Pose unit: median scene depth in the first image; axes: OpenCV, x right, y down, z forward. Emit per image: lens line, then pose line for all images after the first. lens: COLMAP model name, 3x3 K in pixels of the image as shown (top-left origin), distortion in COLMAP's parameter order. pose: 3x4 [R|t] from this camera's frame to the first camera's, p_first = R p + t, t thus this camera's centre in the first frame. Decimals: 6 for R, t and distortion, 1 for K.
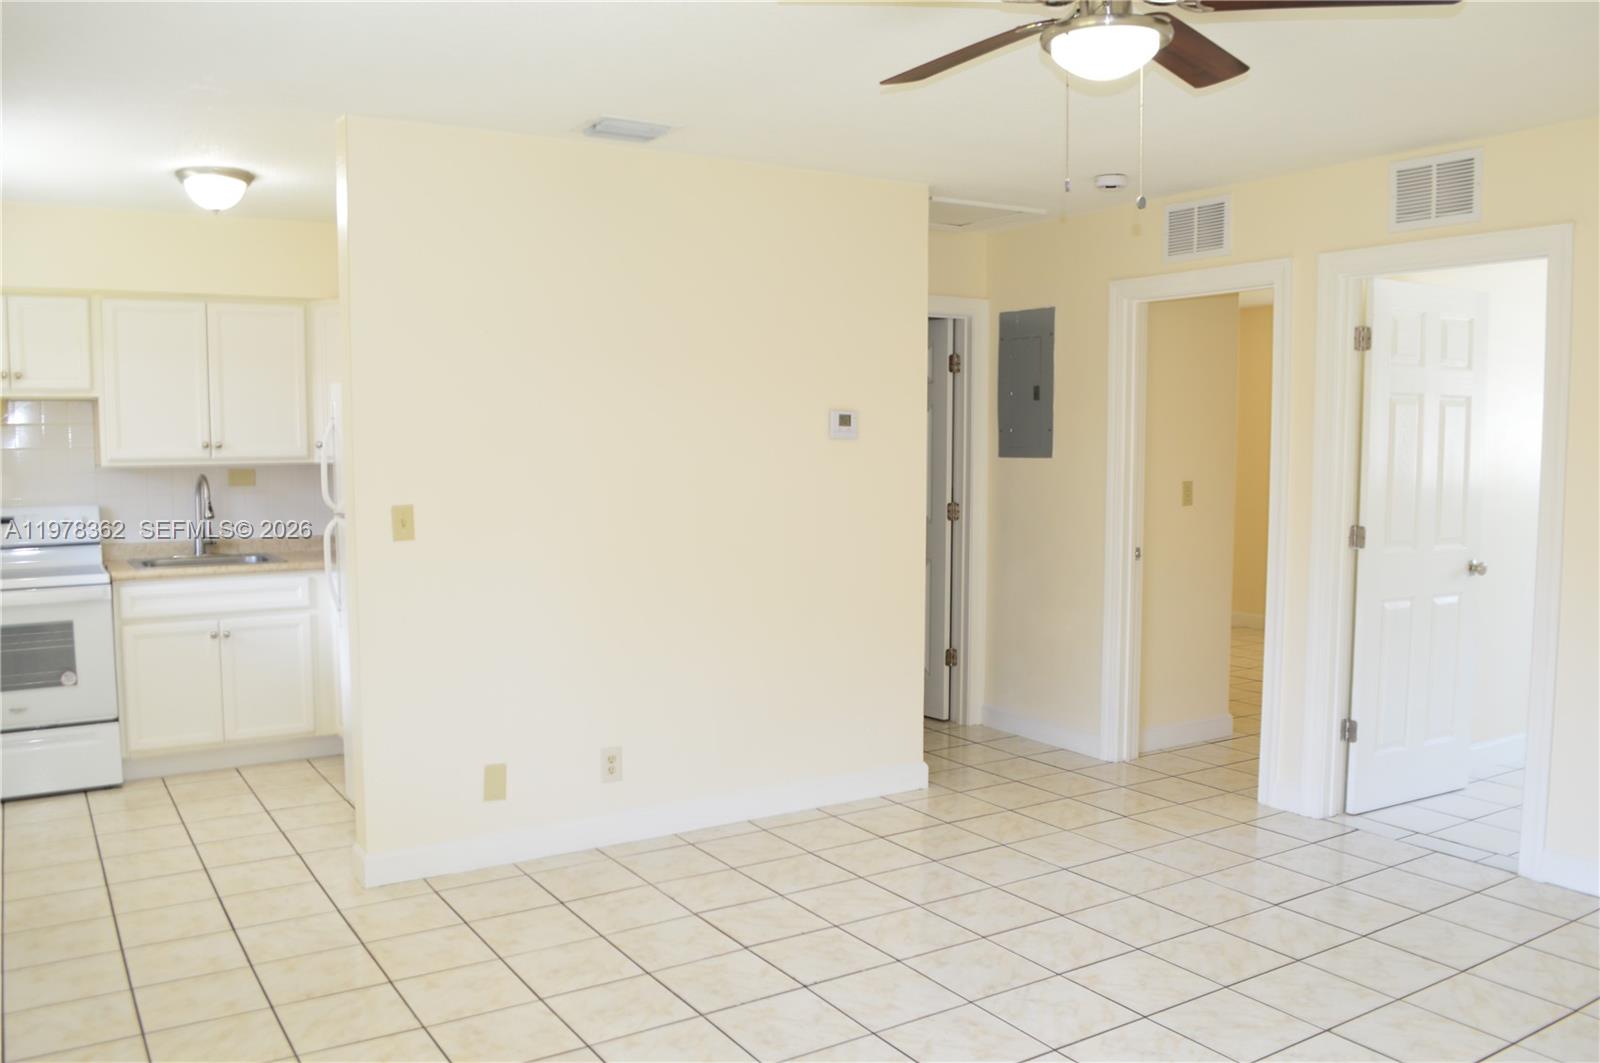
lens RADIAL K [[1288.5, 0, 788.9], [0, 1288.5, 533.2], [0, 0, 1]] dist [-0.081313, 0.018573]
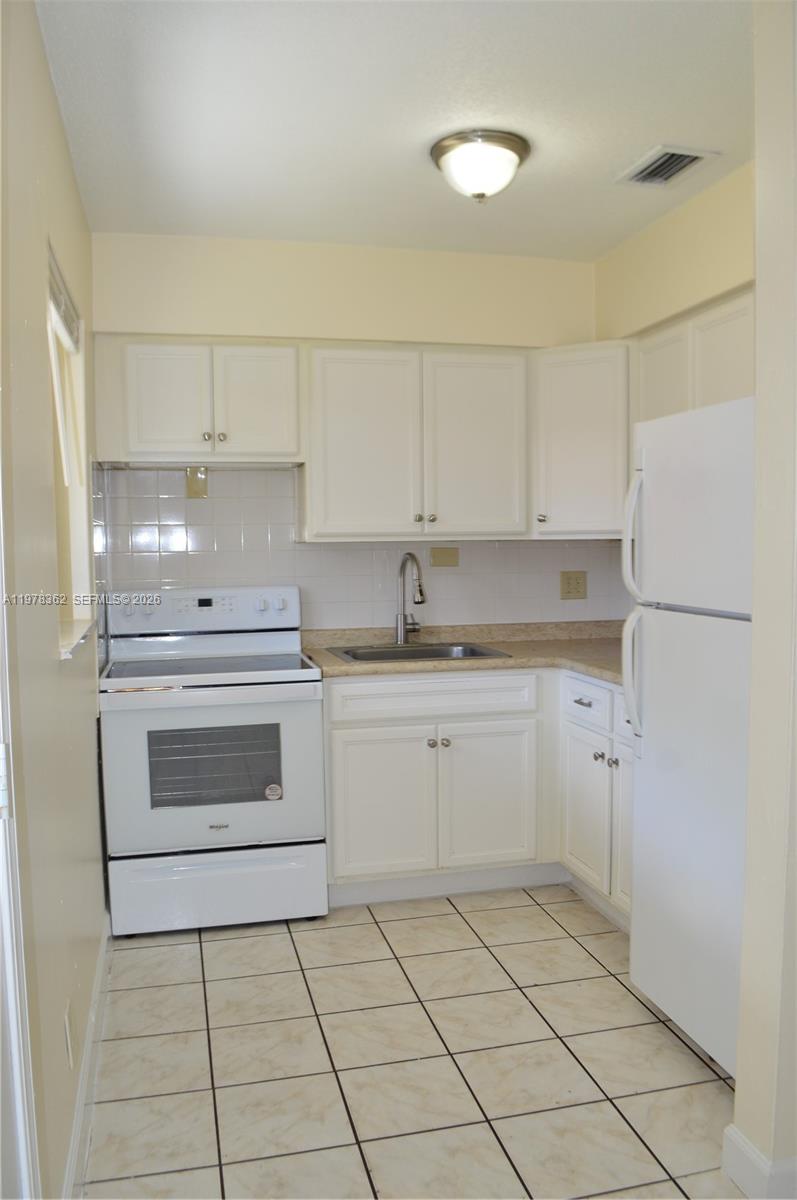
lens RADIAL K [[994.4, 0, 398.5], [0, 994.4, 600.0], [0, 0, 1]] dist [-0.050550, 0.003612]
pose [[0.947071, 0.012695, -0.320773, -0.263933], [-0.015557, 0.999859, -0.006361, -0.009442], [0.320647, 0.011015, 0.947135, 0.368813]]
